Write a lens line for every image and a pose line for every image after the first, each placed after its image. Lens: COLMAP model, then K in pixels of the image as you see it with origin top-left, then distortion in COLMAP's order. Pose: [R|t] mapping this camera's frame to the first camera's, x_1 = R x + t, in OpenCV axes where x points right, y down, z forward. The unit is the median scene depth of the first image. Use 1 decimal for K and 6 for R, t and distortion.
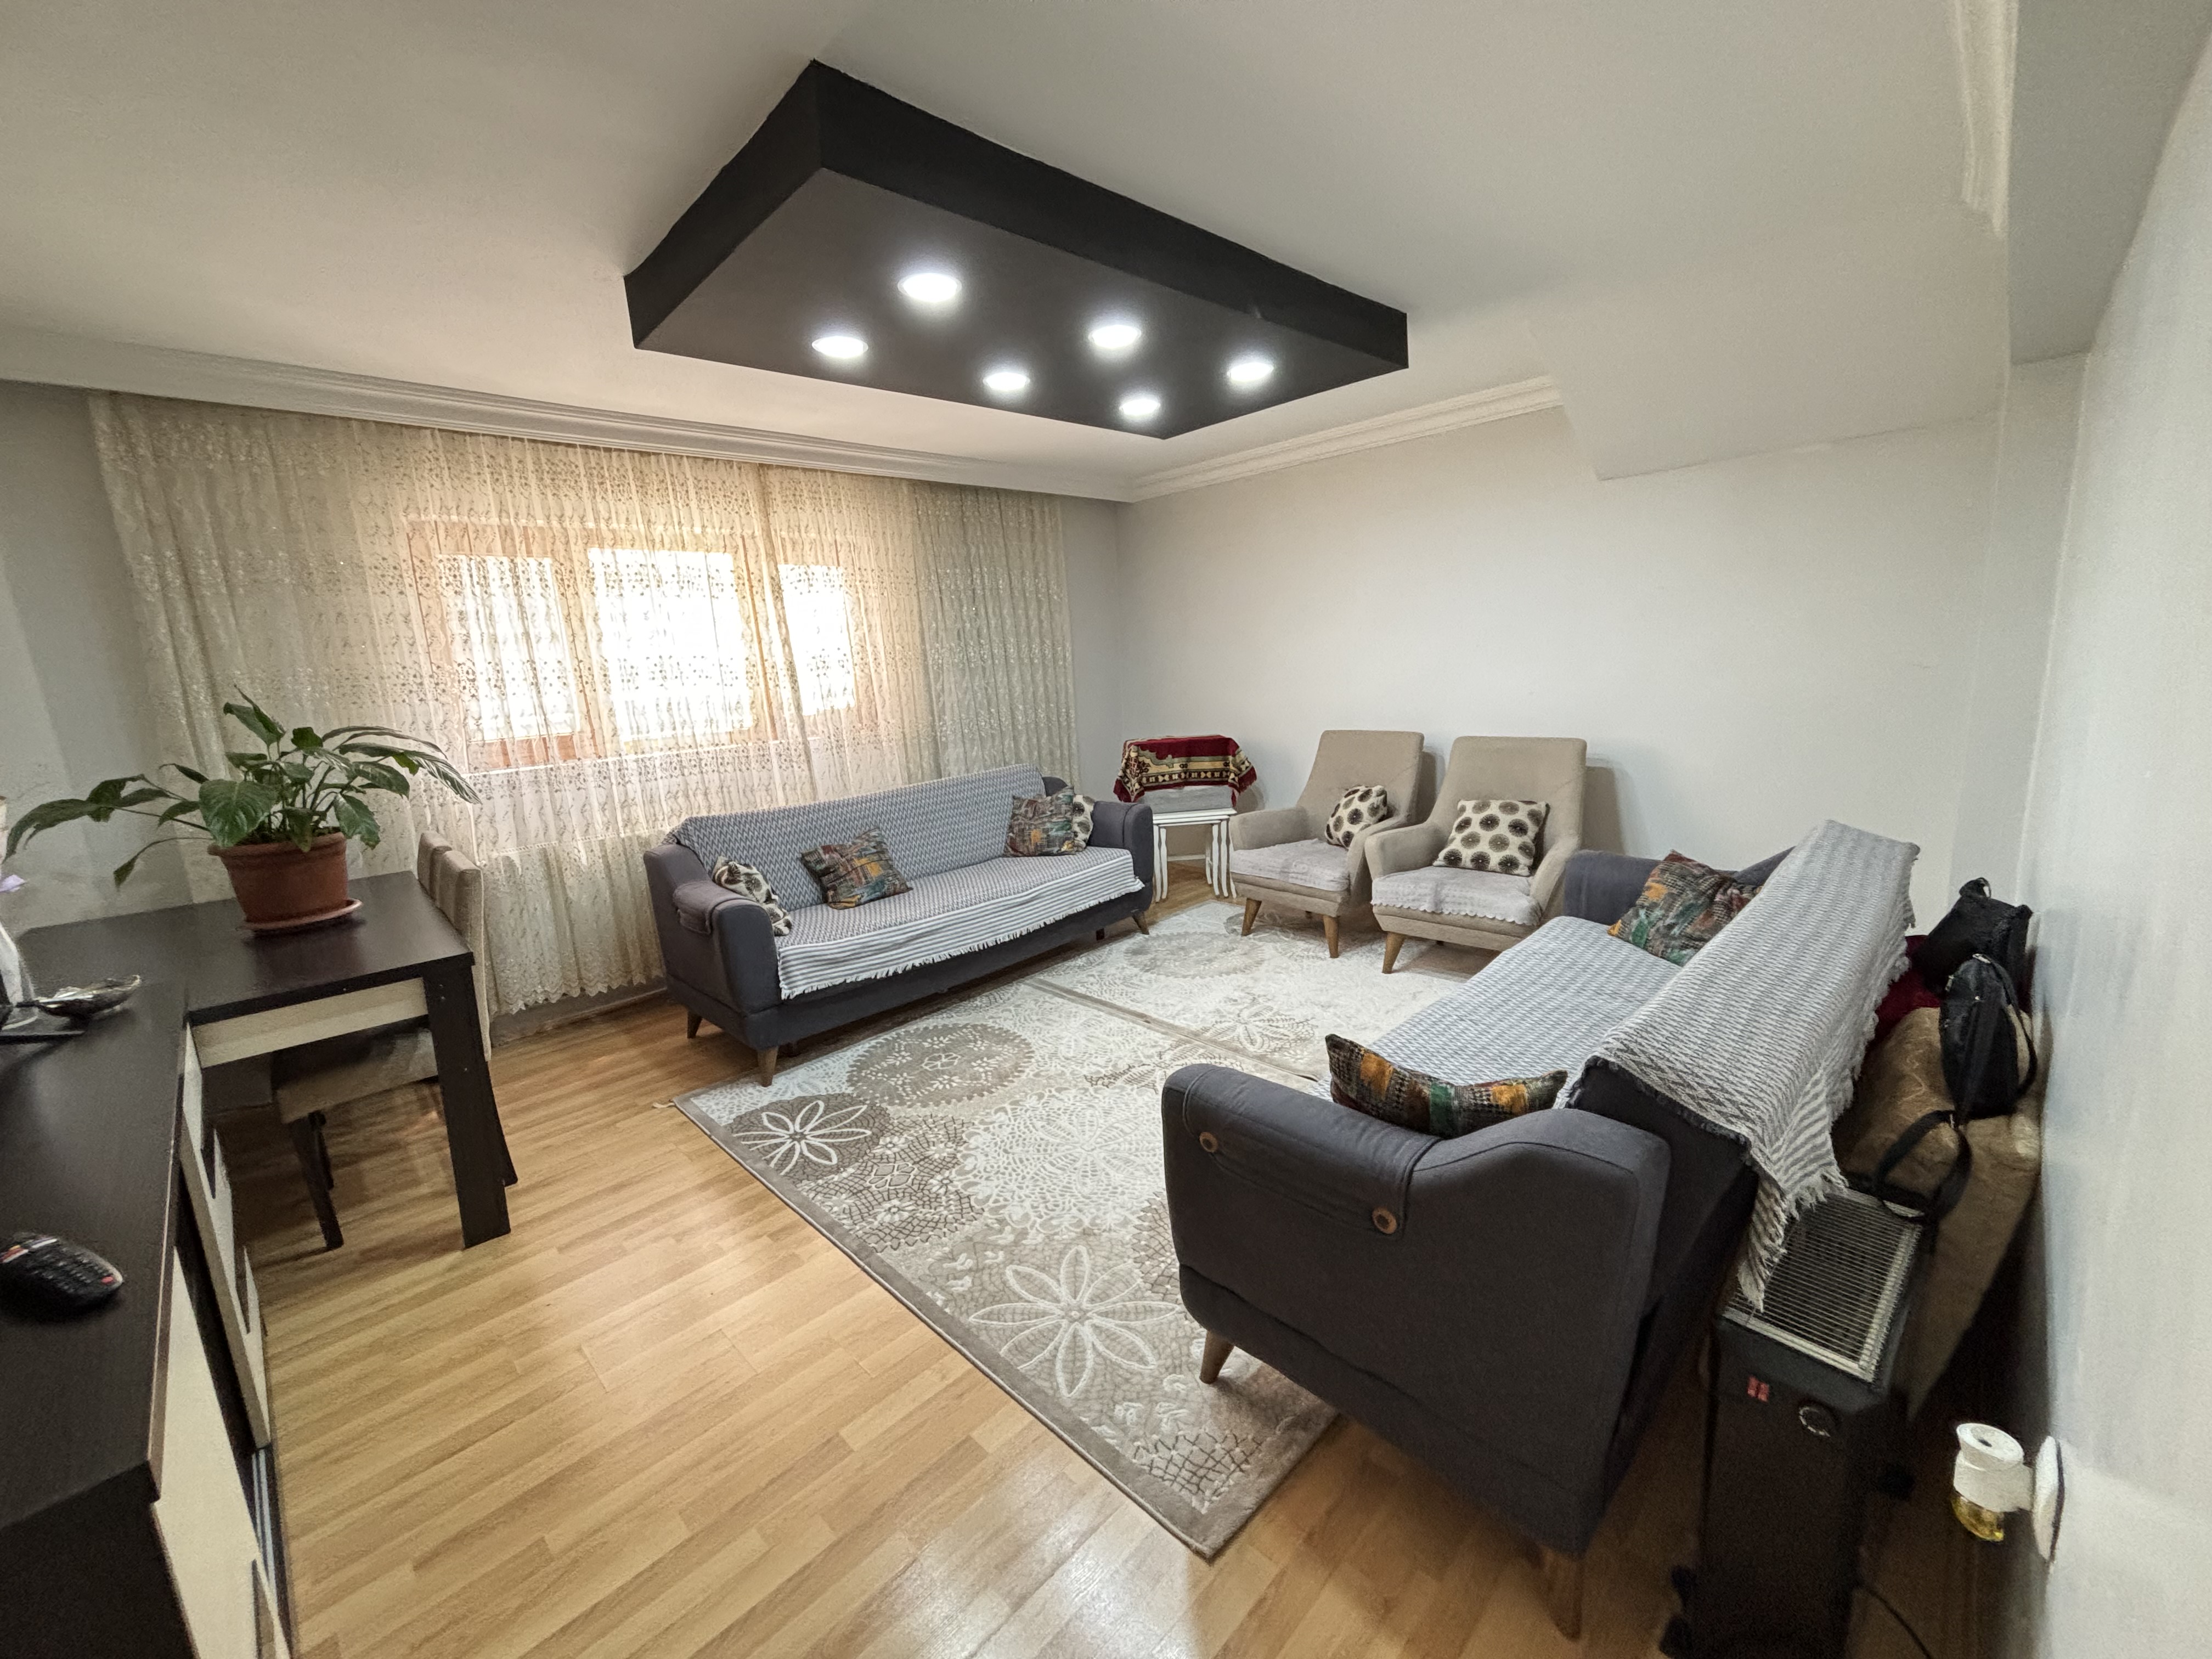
lens RADIAL K [[900.1, 0, 1113.9], [0, 900.1, 833.8], [0, 0, 1]] dist [0.002613, 0.000299]
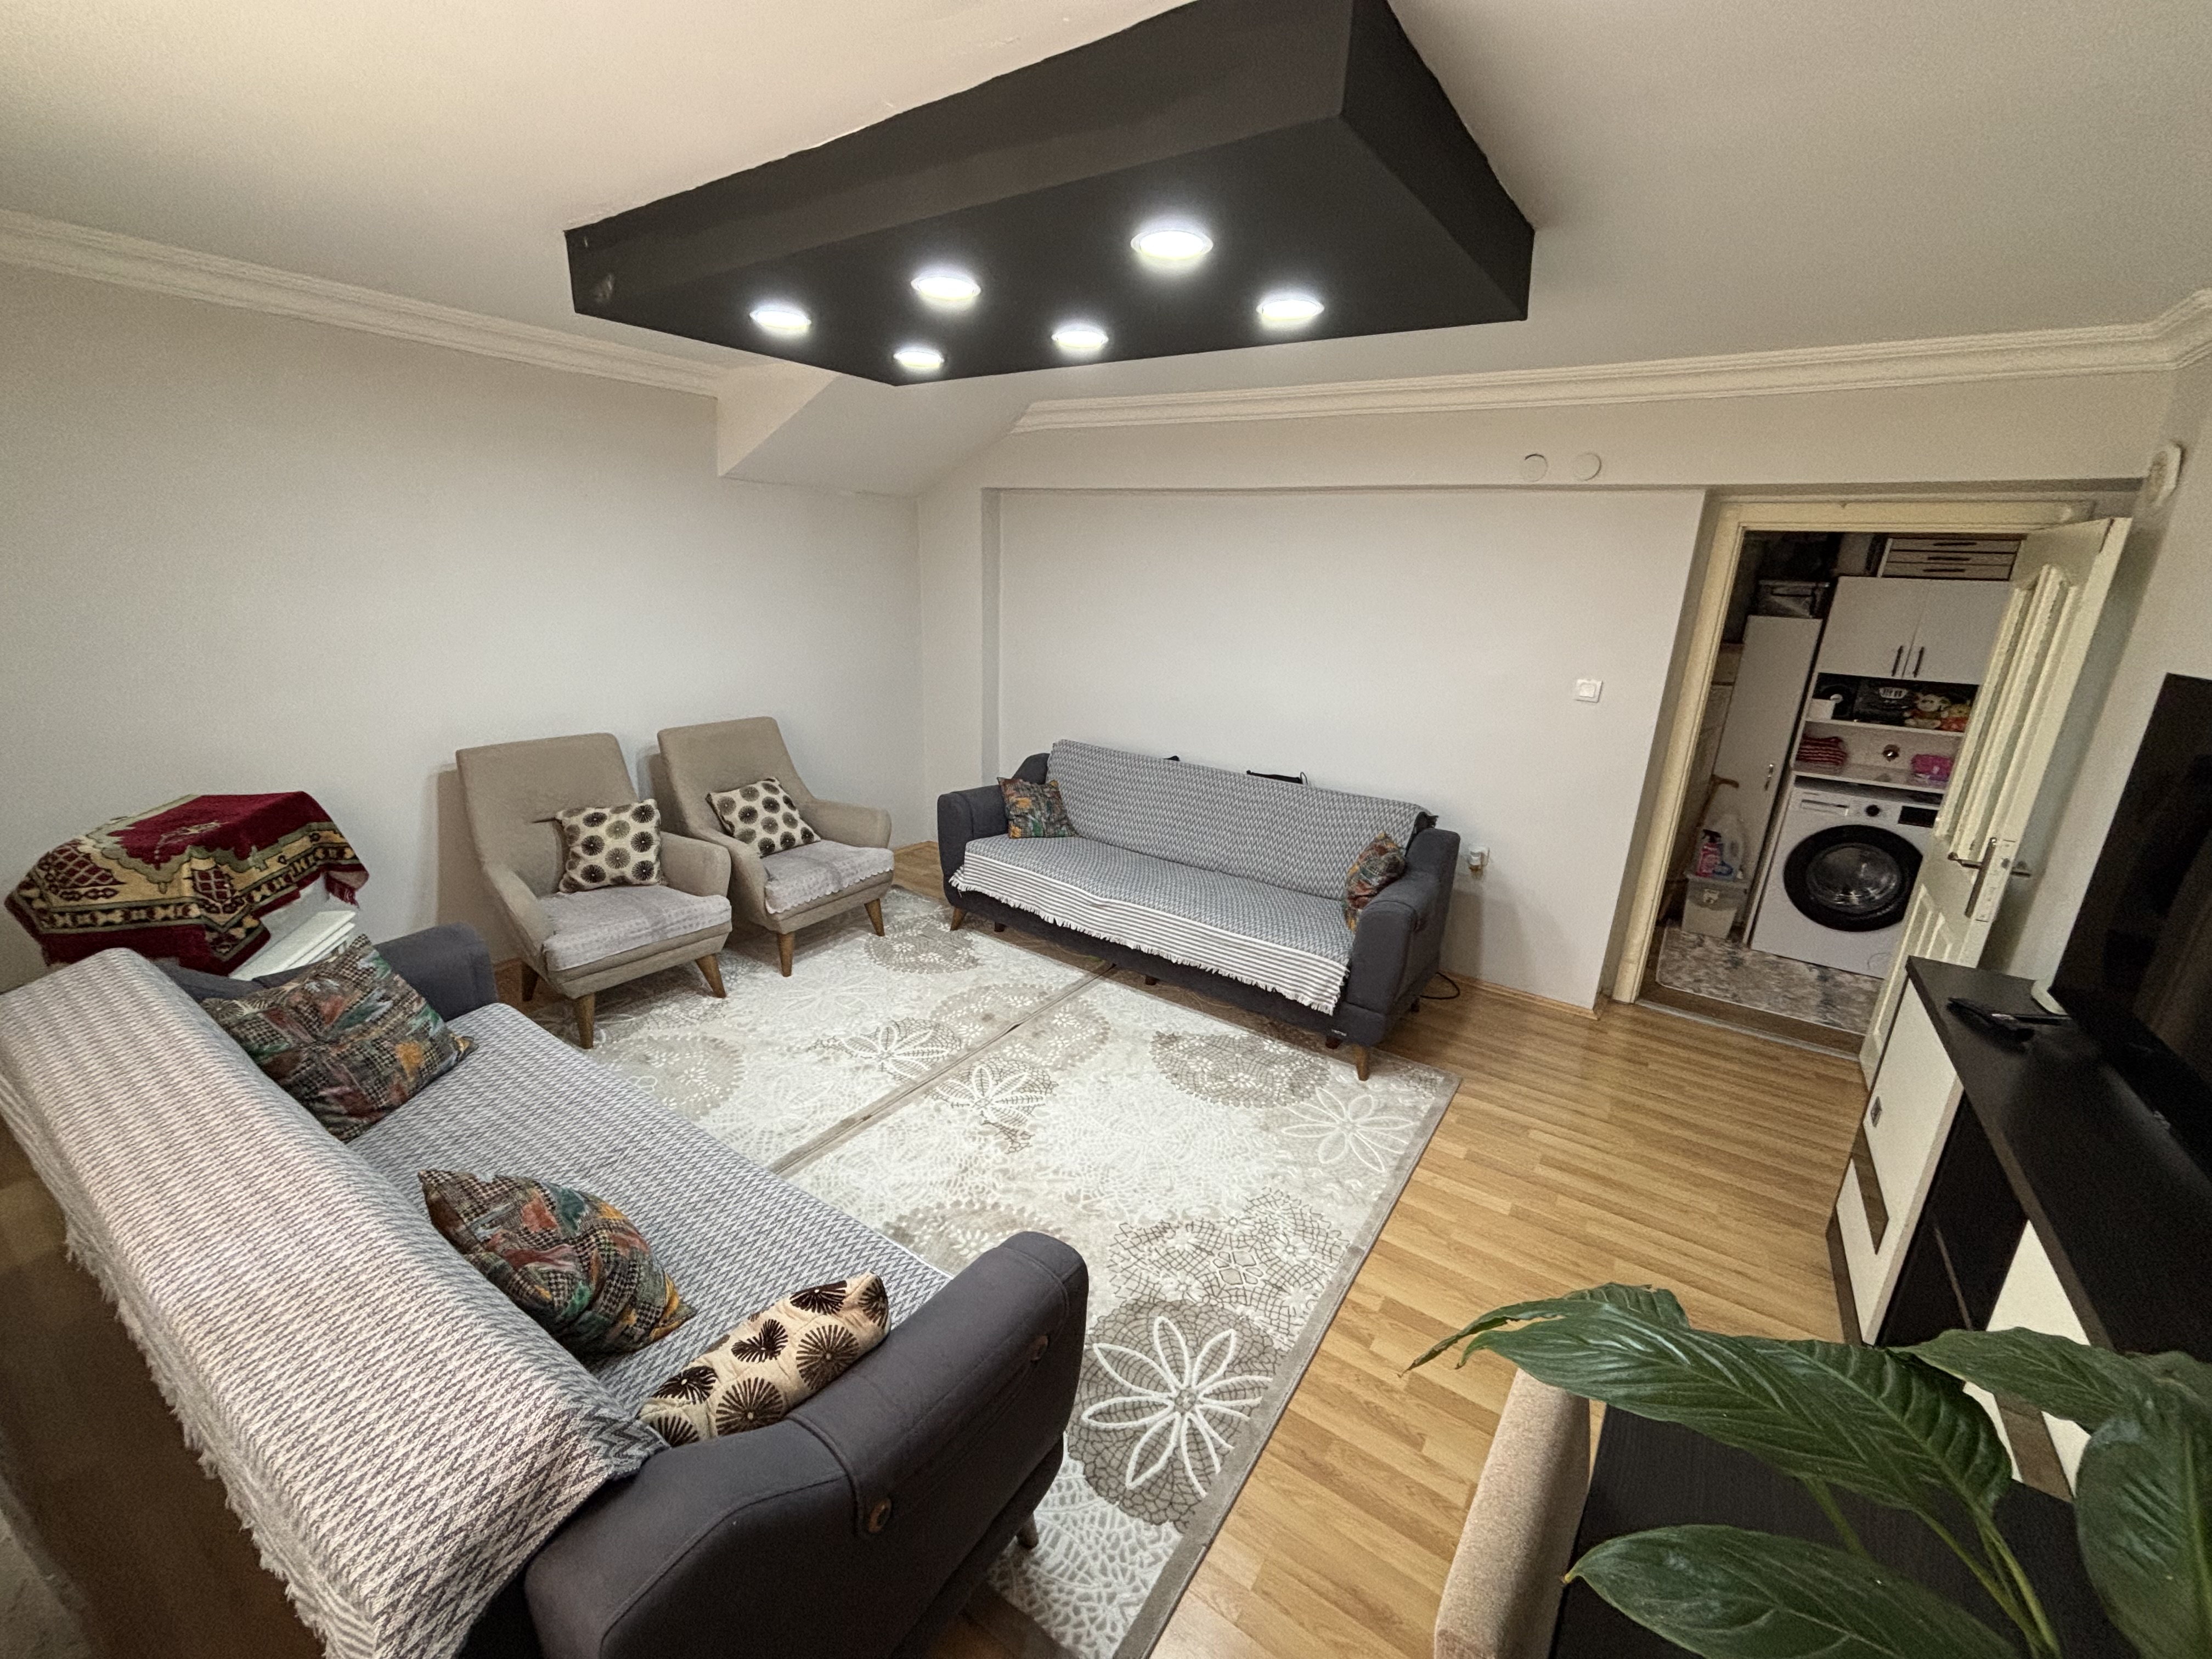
lens RADIAL K [[900.1, 0, 1103.7], [0, 900.1, 823.0], [0, 0, 1]] dist [0.002613, 0.000299]
pose [[-0.187861, -0.230102, 0.954862, -0.790517], [0.152893, 0.953469, 0.259847, -0.246875], [-0.970223, 0.194806, -0.143939, 0.939142]]
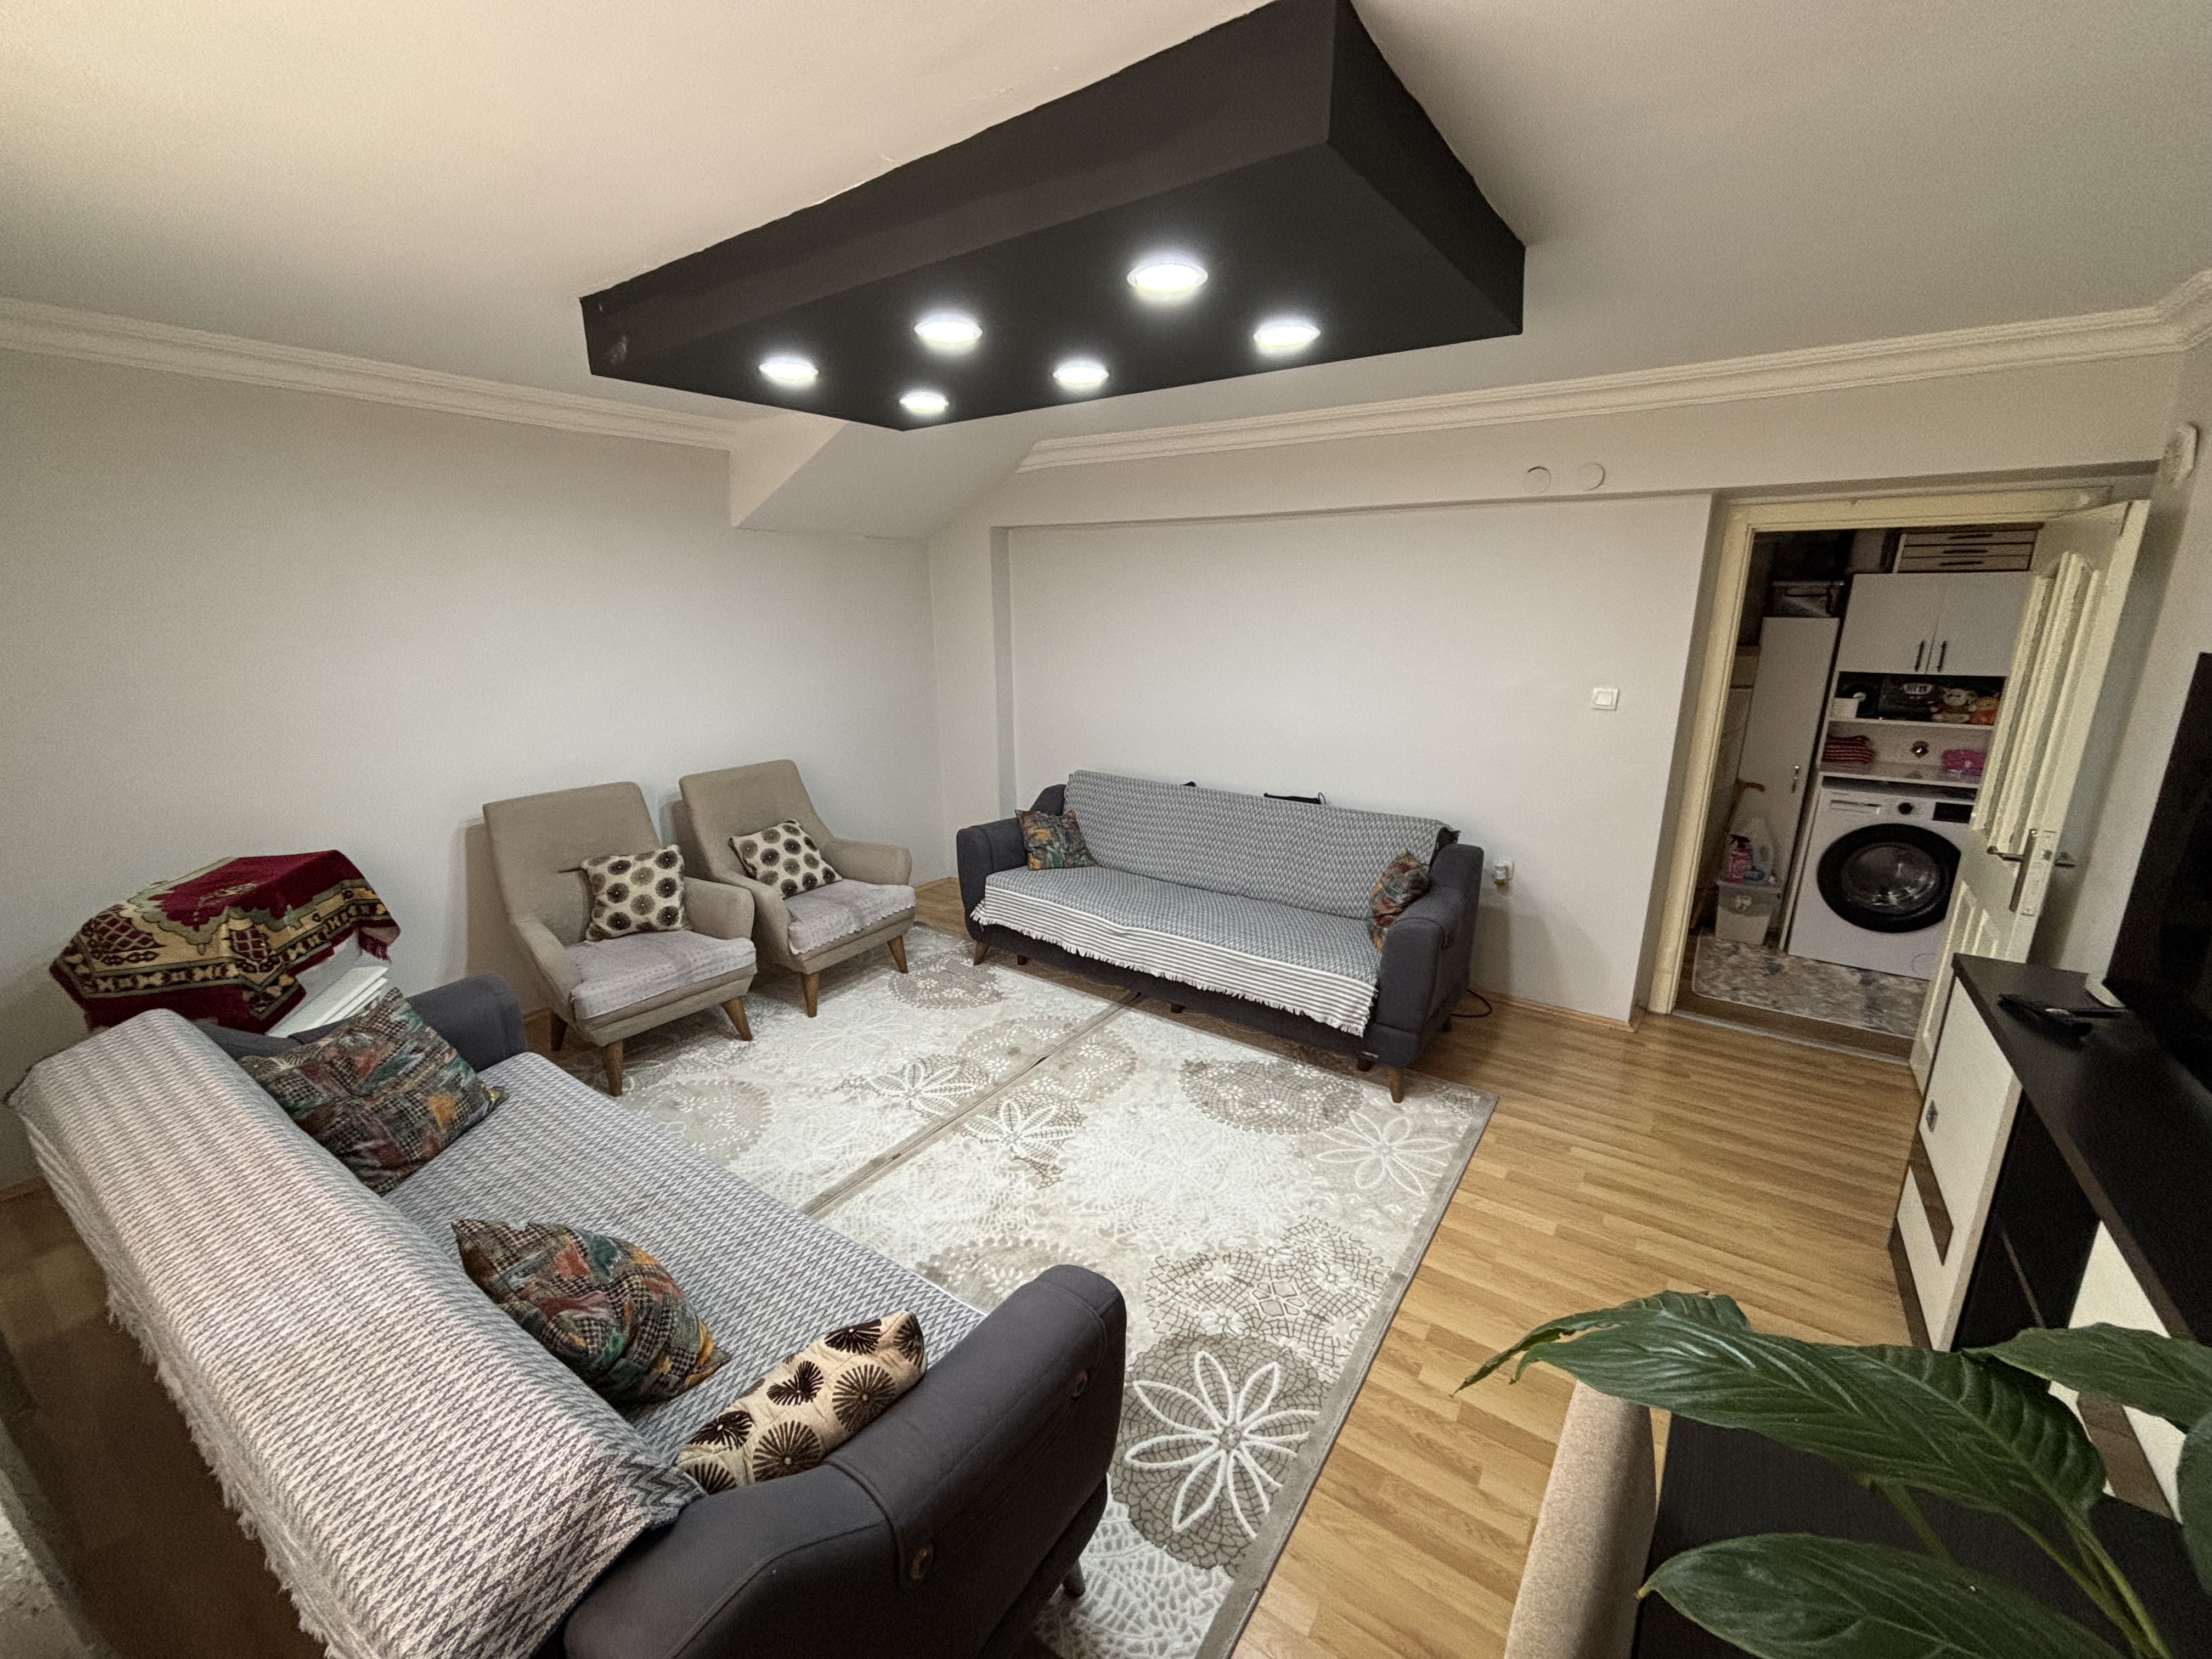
lens RADIAL K [[900.1, 0, 1103.2], [0, 900.1, 822.5], [0, 0, 1]] dist [0.002613, 0.000299]
pose [[-0.175917, -0.188101, 0.966267, -0.791052], [0.195415, 0.955367, 0.221556, -0.242529], [-0.964814, 0.227799, -0.131307, 0.940317]]
